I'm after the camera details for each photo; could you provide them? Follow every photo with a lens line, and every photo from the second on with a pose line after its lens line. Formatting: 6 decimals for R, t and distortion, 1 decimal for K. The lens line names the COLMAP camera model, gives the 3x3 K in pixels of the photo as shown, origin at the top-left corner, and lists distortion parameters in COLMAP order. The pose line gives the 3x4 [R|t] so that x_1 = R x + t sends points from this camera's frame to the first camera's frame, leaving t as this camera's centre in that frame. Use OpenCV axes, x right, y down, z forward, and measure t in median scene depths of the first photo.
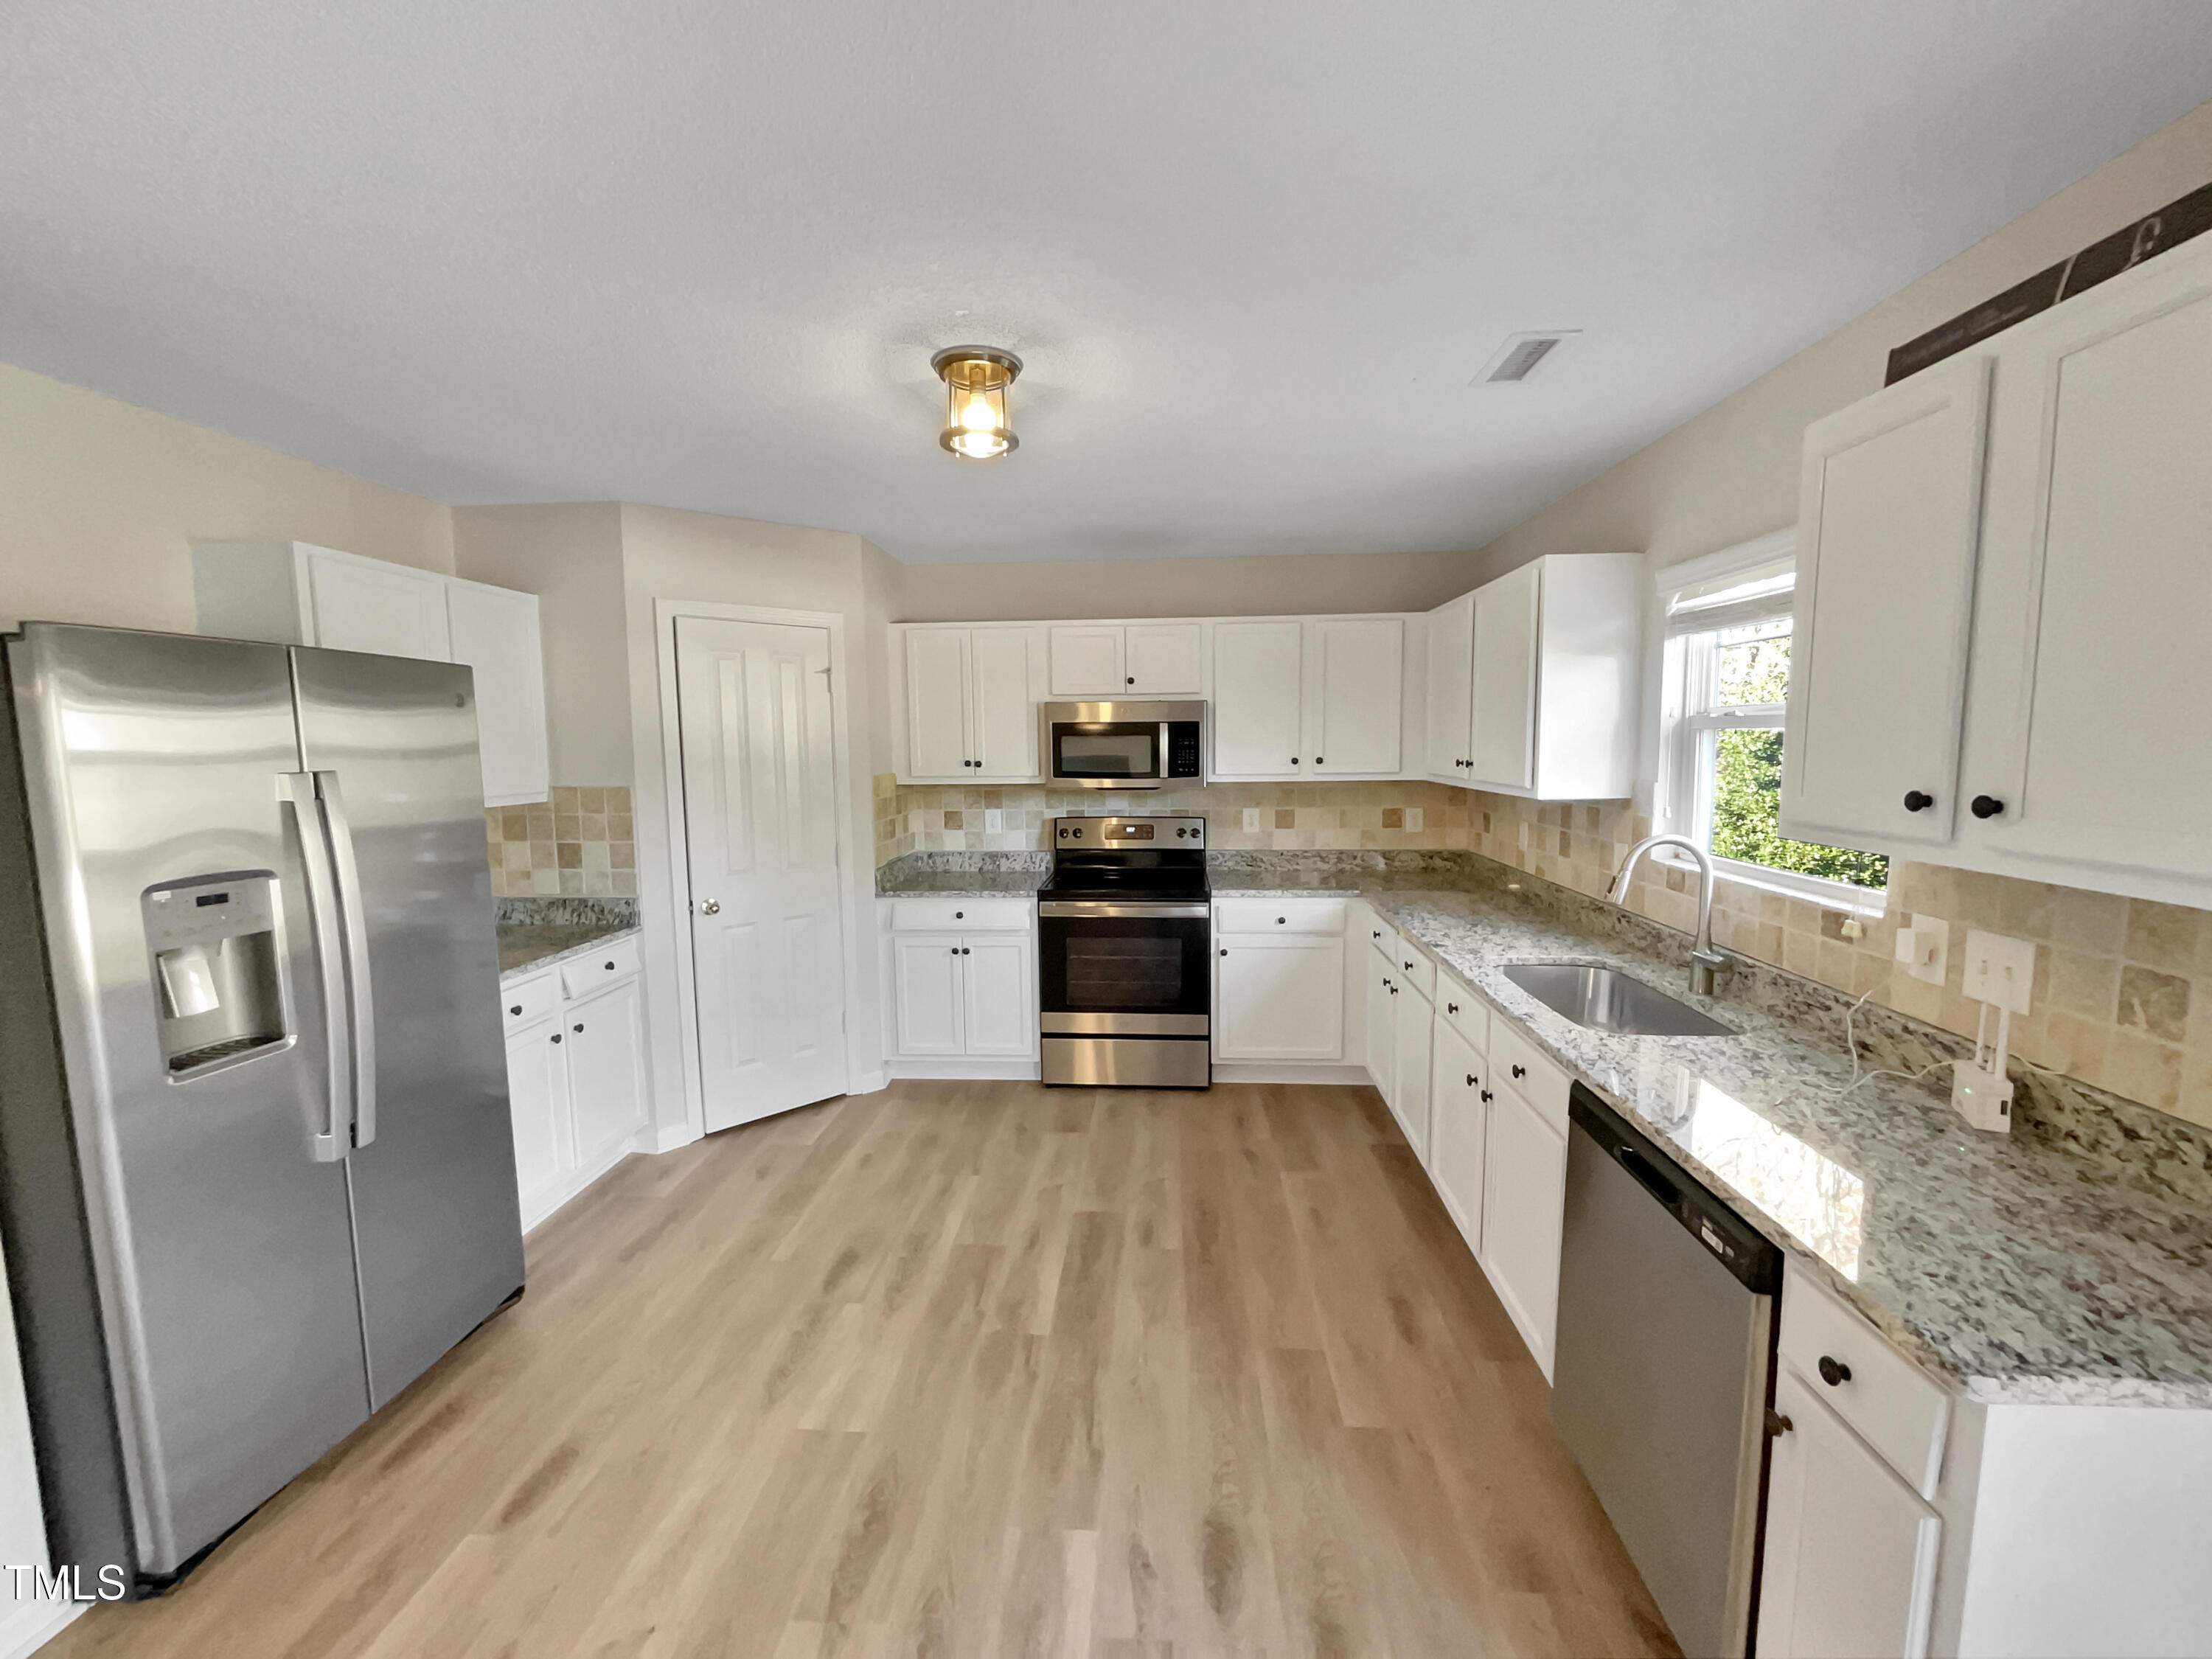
lens RADIAL K [[896.1, 0, 1112.5], [0, 896.1, 833.0], [0, 0, 1]] dist [-0.001167, -0.000104]
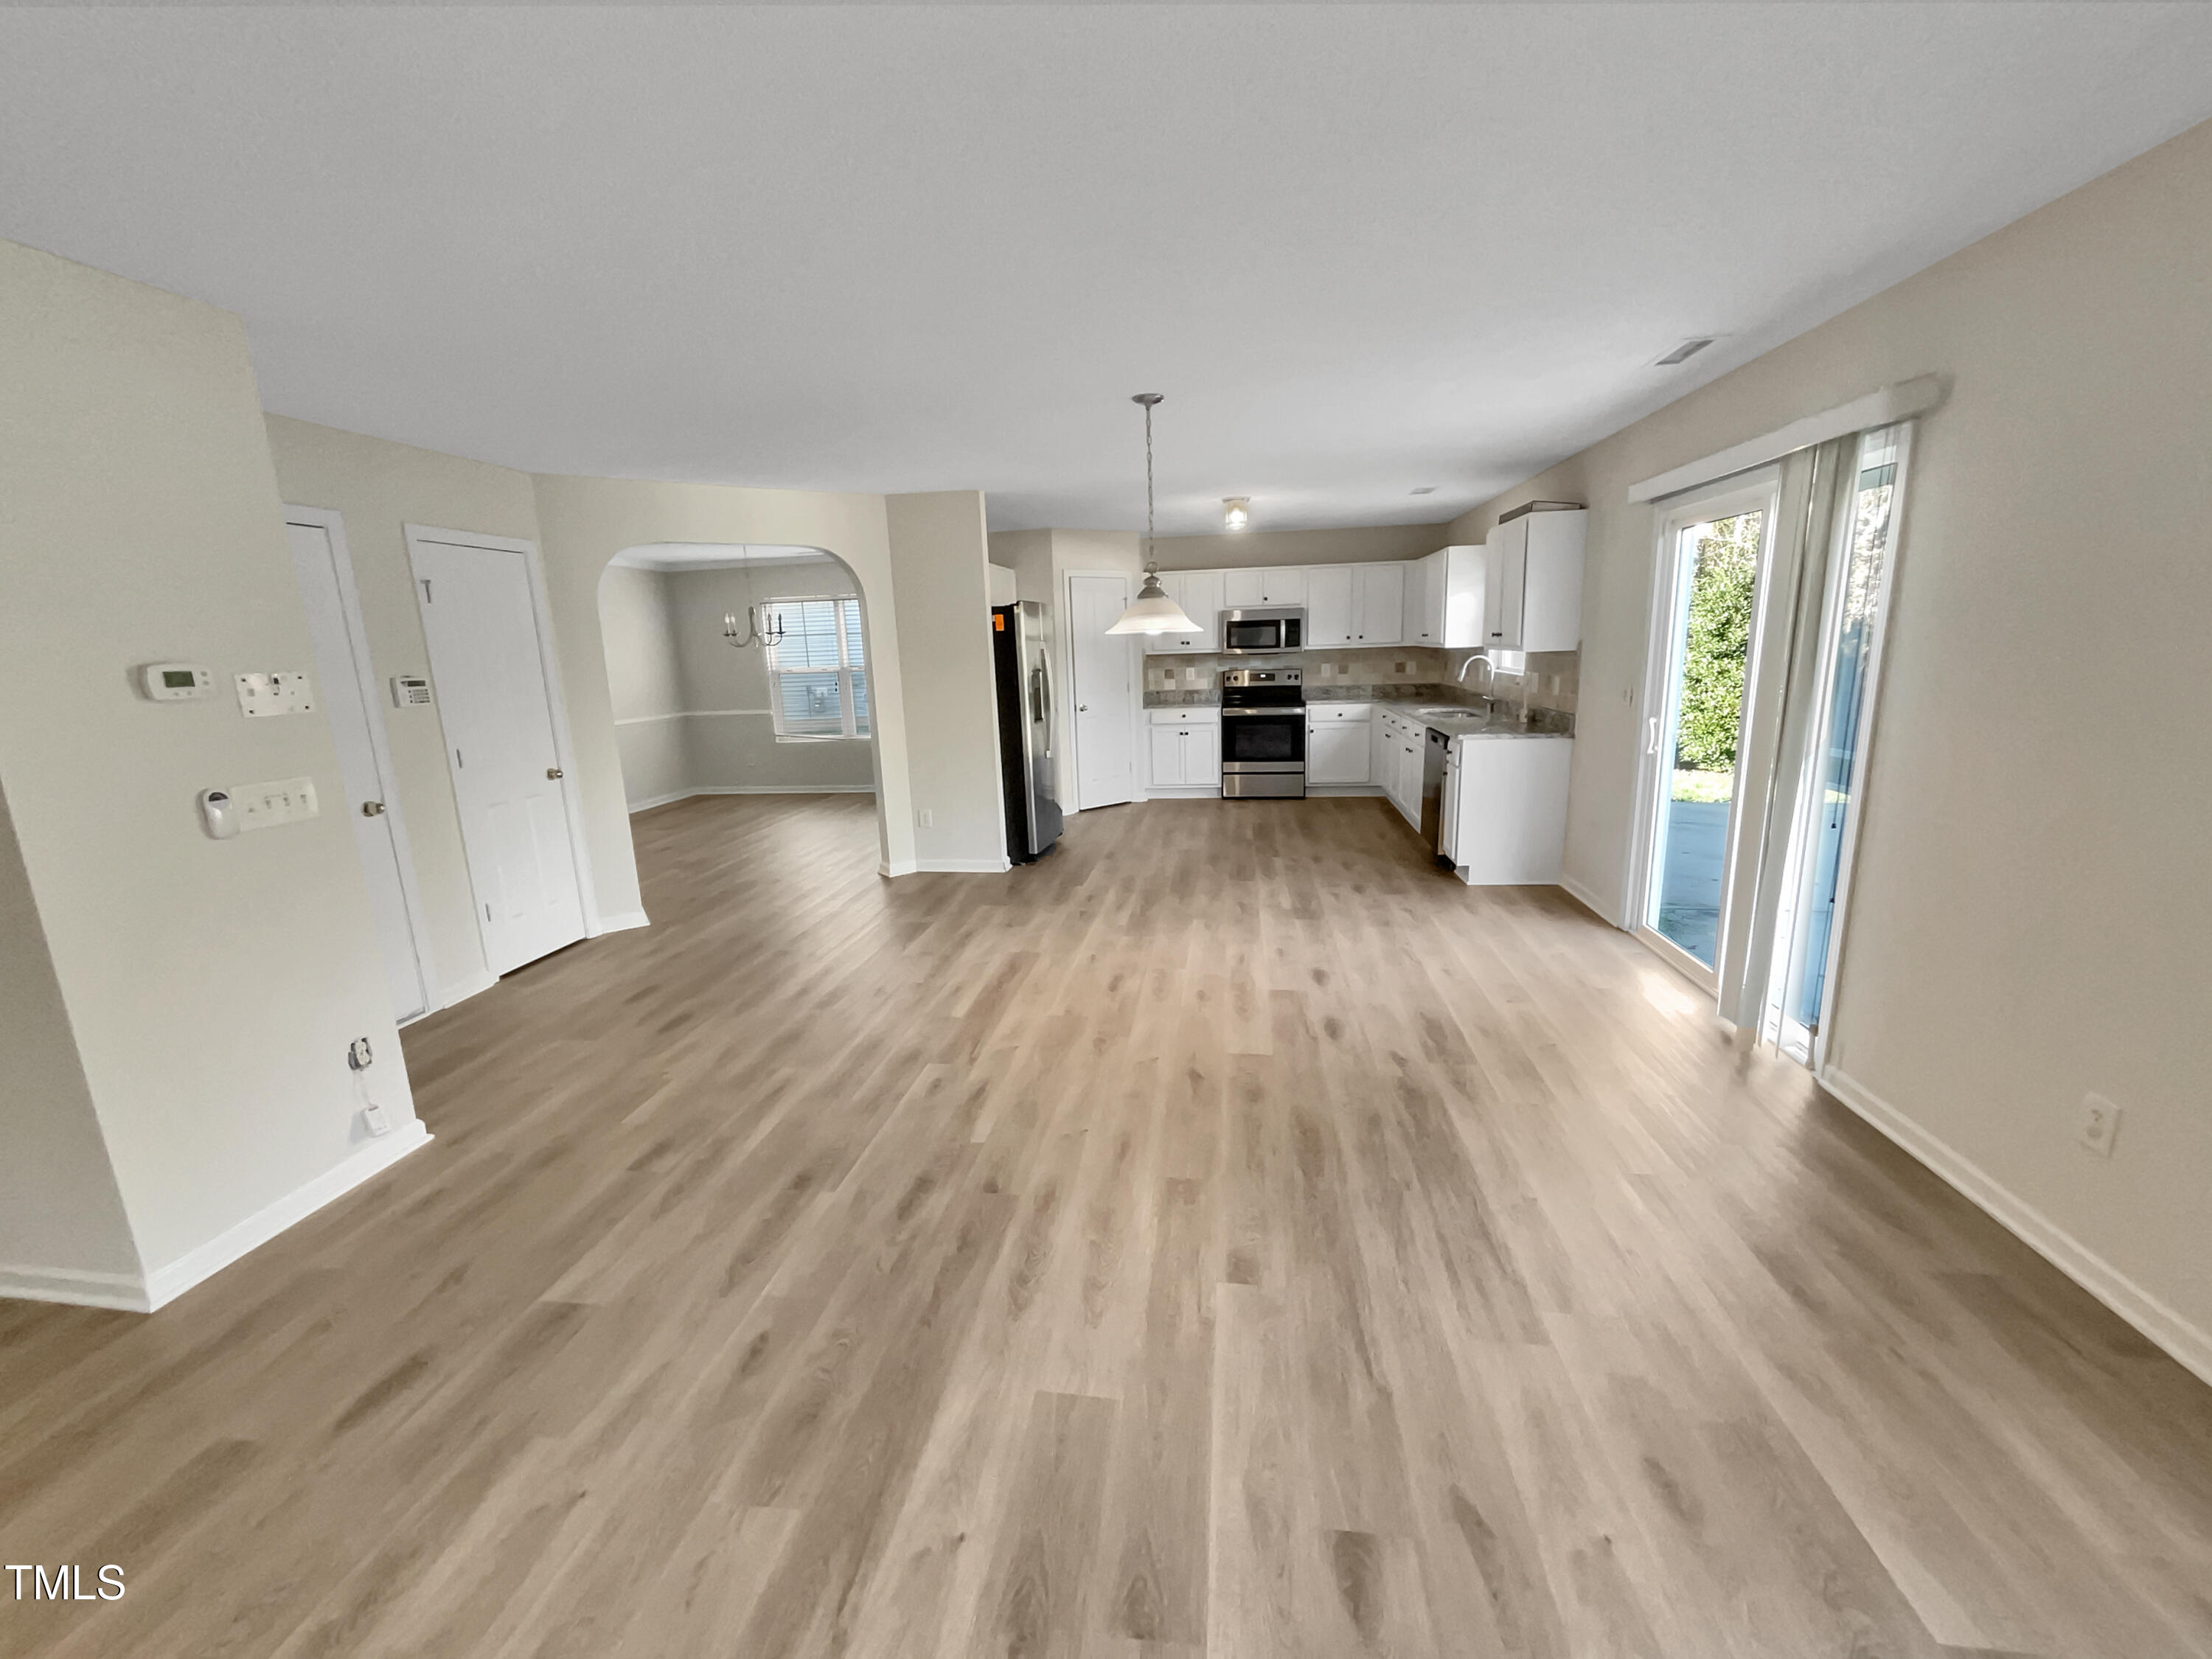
lens RADIAL K [[896.1, 0, 1099.0], [0, 896.1, 828.4], [0, 0, 1]] dist [-0.001167, -0.000104]
pose [[0.996112, -0.005330, -0.087937, -0.181813], [0.014372, 0.994627, 0.102521, 0.133094], [0.086918, -0.103387, 0.990836, -1.101235]]
